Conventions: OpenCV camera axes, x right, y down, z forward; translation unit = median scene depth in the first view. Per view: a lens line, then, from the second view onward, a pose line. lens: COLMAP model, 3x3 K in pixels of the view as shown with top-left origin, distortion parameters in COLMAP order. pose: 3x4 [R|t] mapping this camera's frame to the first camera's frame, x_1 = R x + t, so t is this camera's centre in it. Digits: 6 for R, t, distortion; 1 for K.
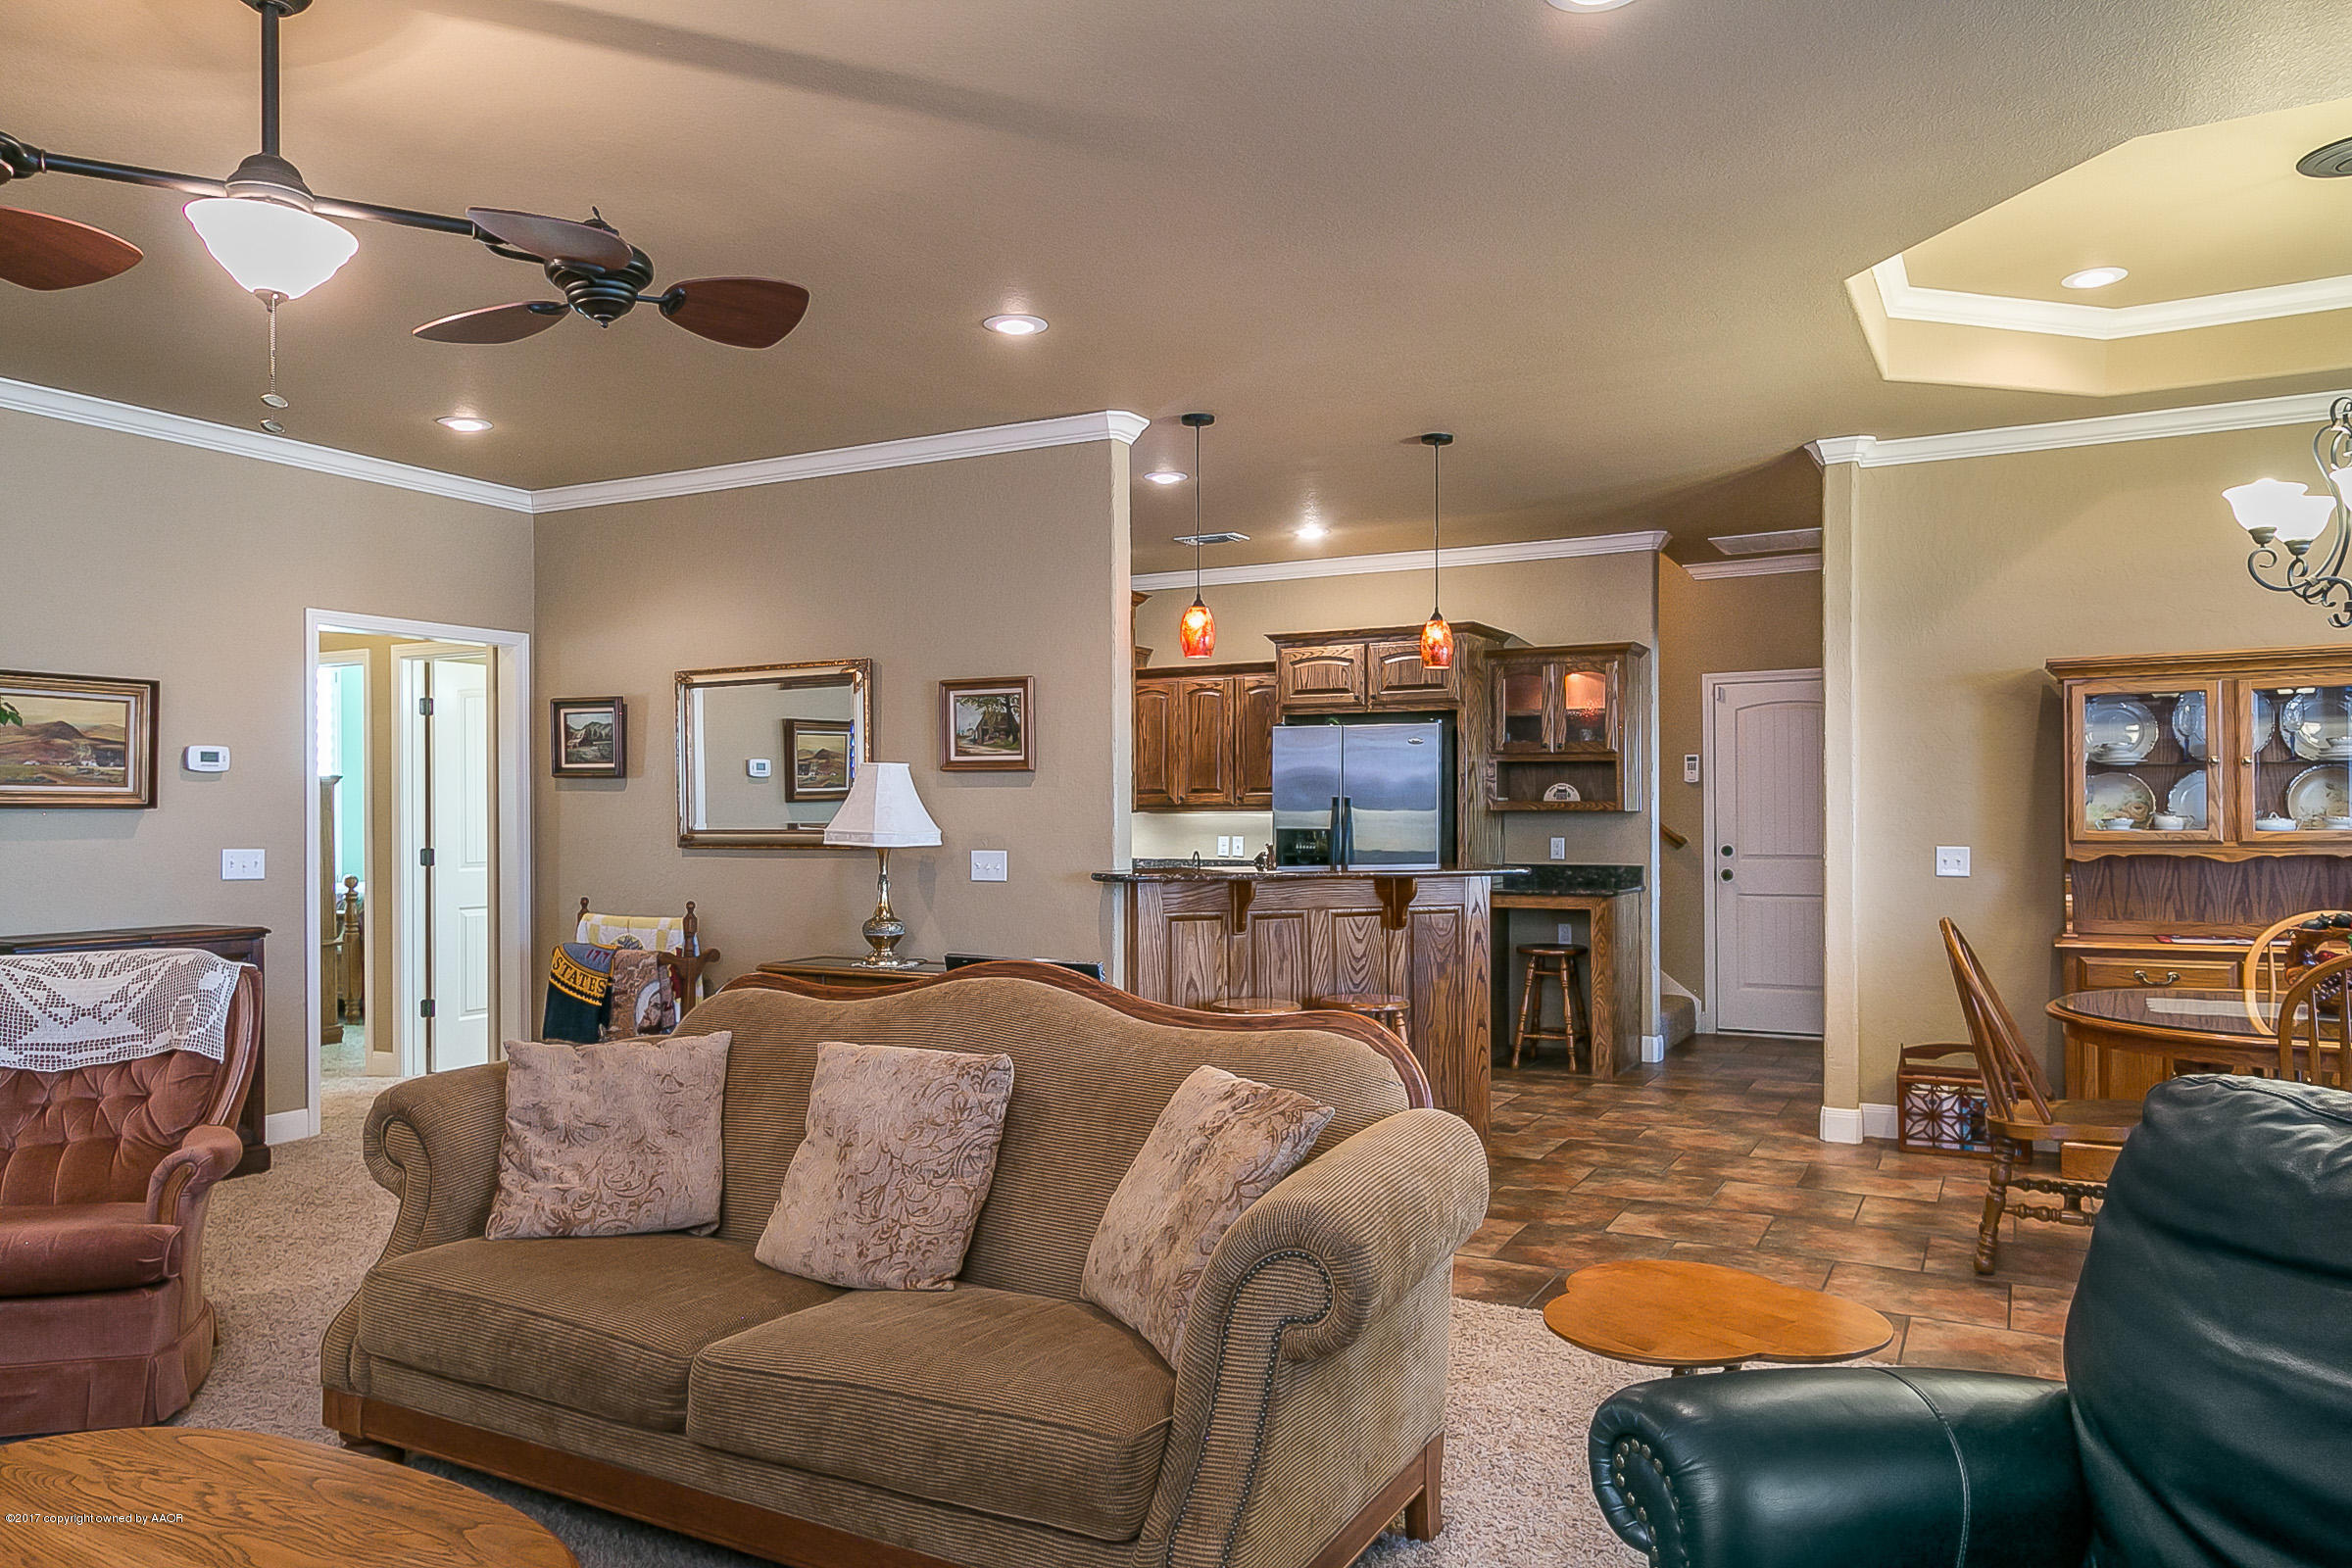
lens RADIAL K [[1566.7, 0, 1177.2], [0, 1566.7, 817.9], [0, 0, 1]] dist [0.001694, 0.000182]
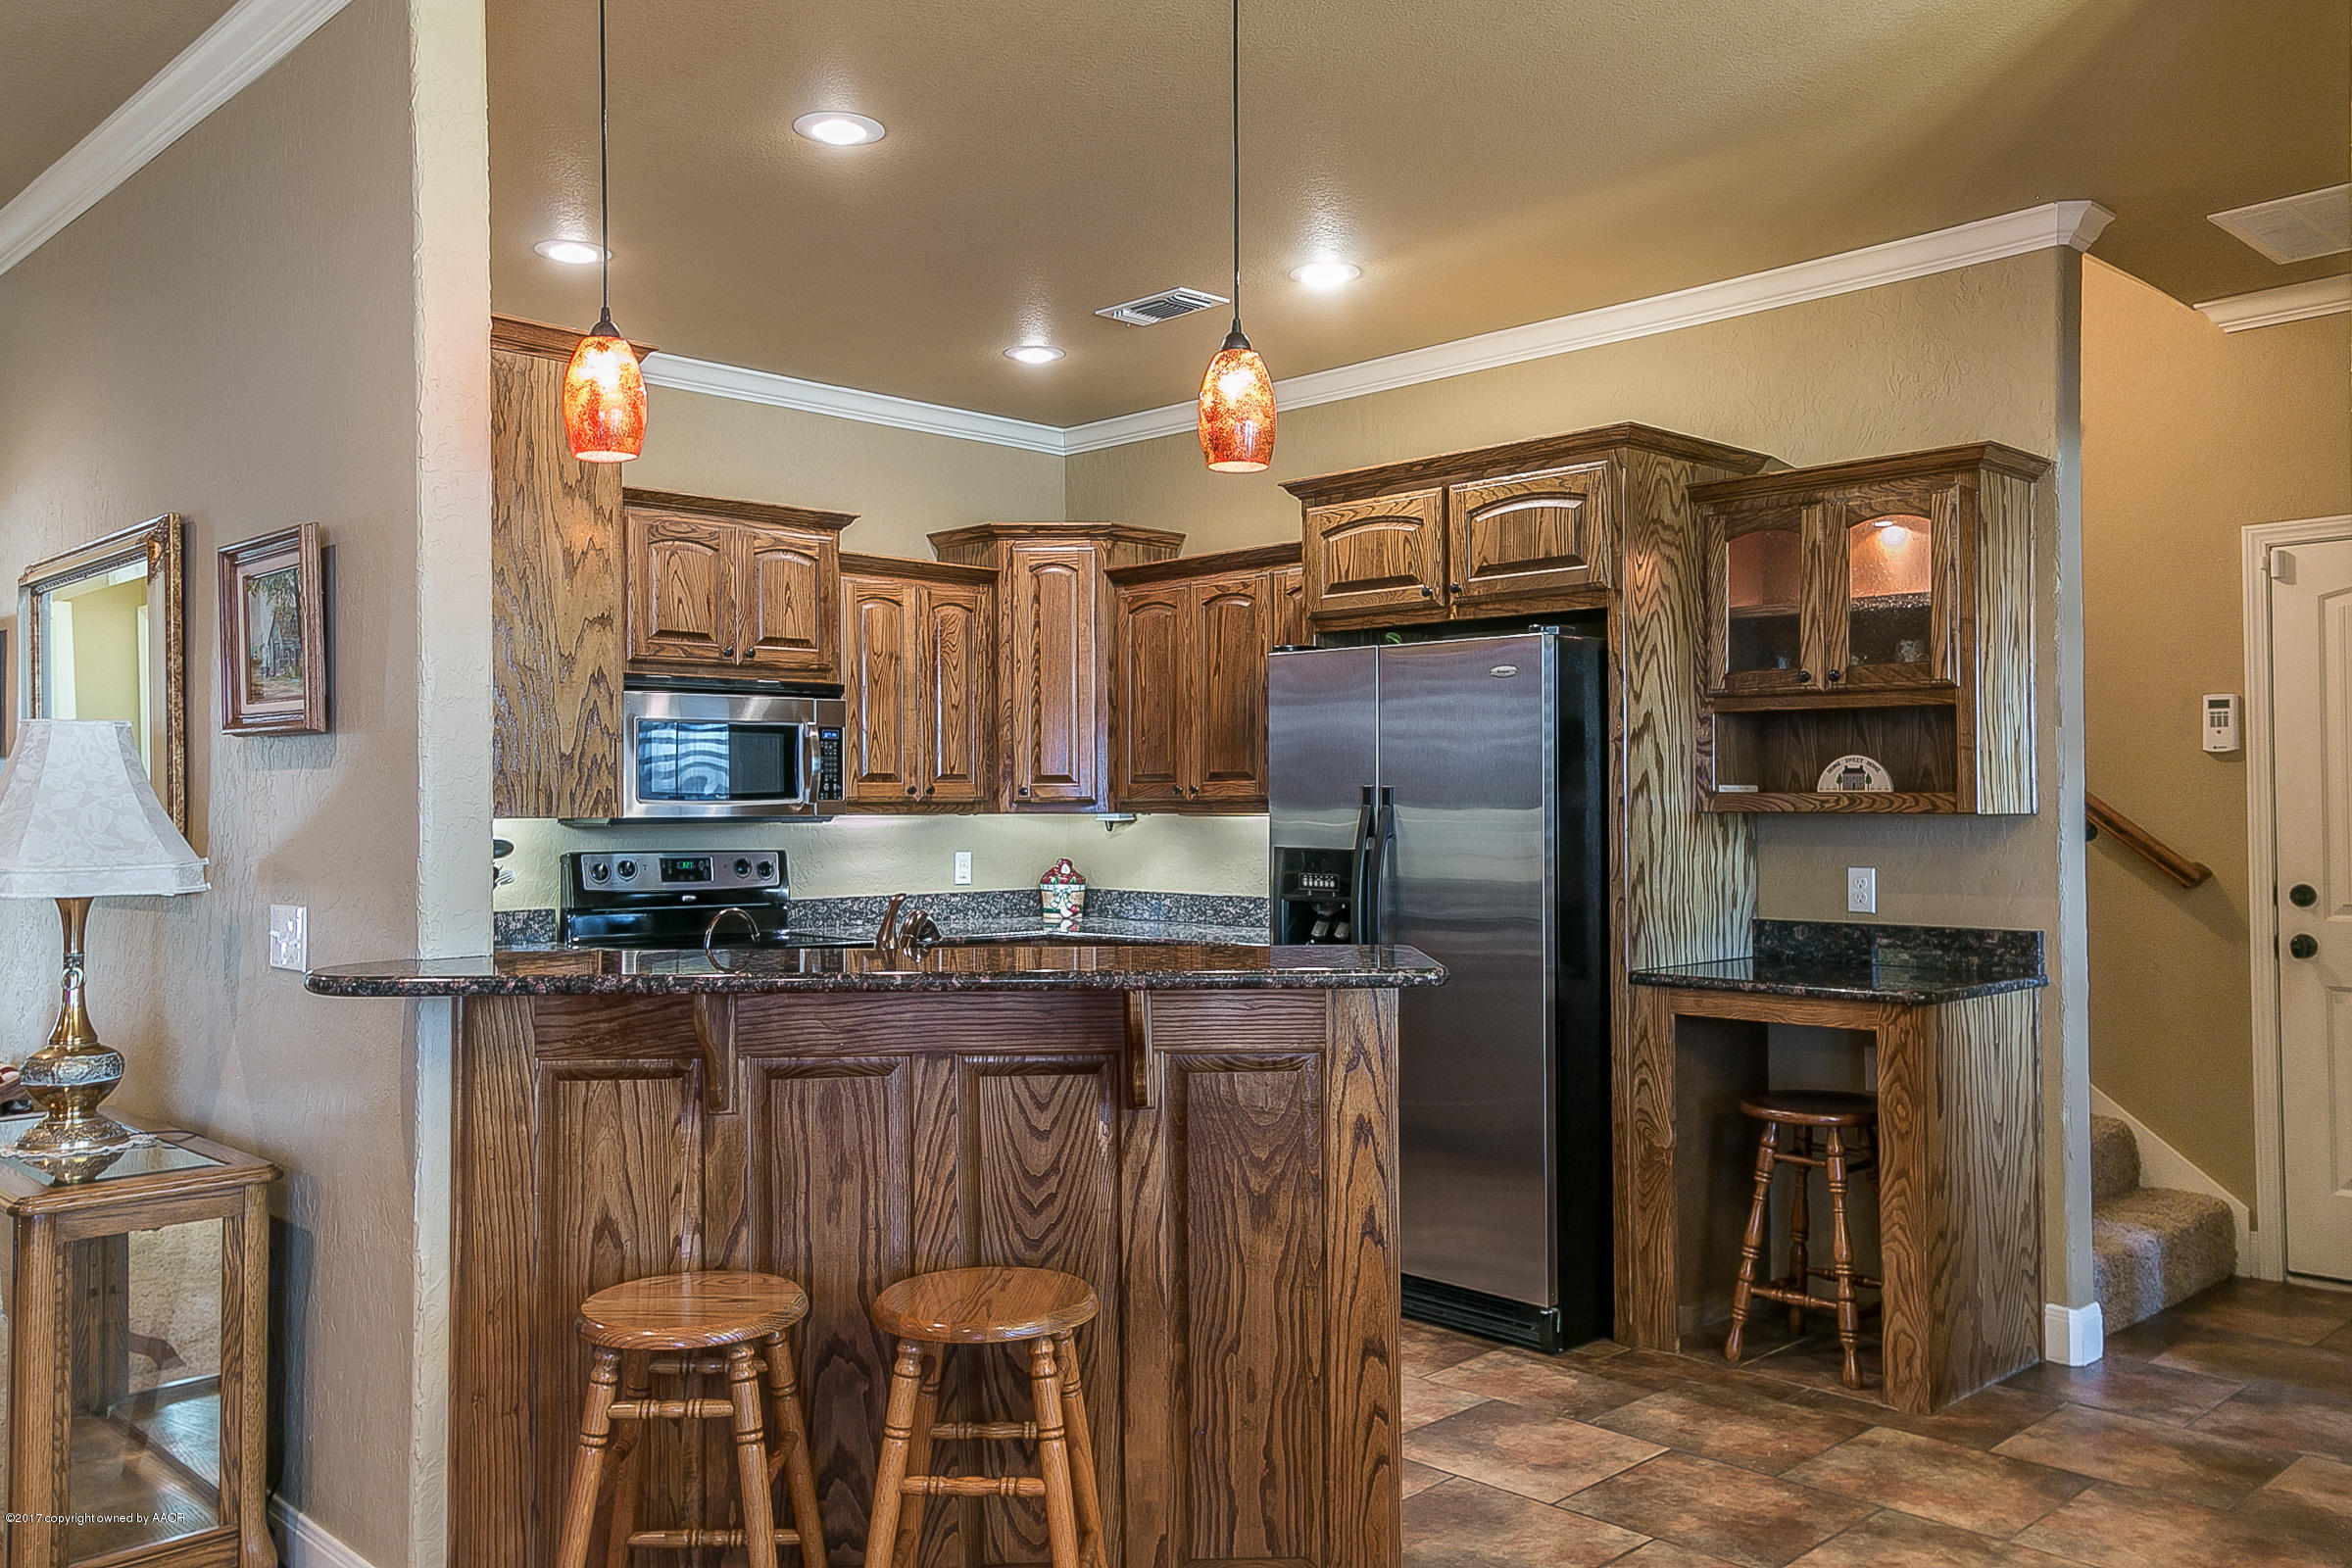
lens RADIAL K [[1865.7, 0, 1176.0], [0, 1865.7, 784.0], [0, 0, 1]] dist [0.068561, -0.049860]
pose [[0.956823, -0.004752, -0.290631, 0.215814], [0.000421, 0.999888, -0.014962, -0.004788], [0.290670, 0.014194, 0.956718, 0.394084]]
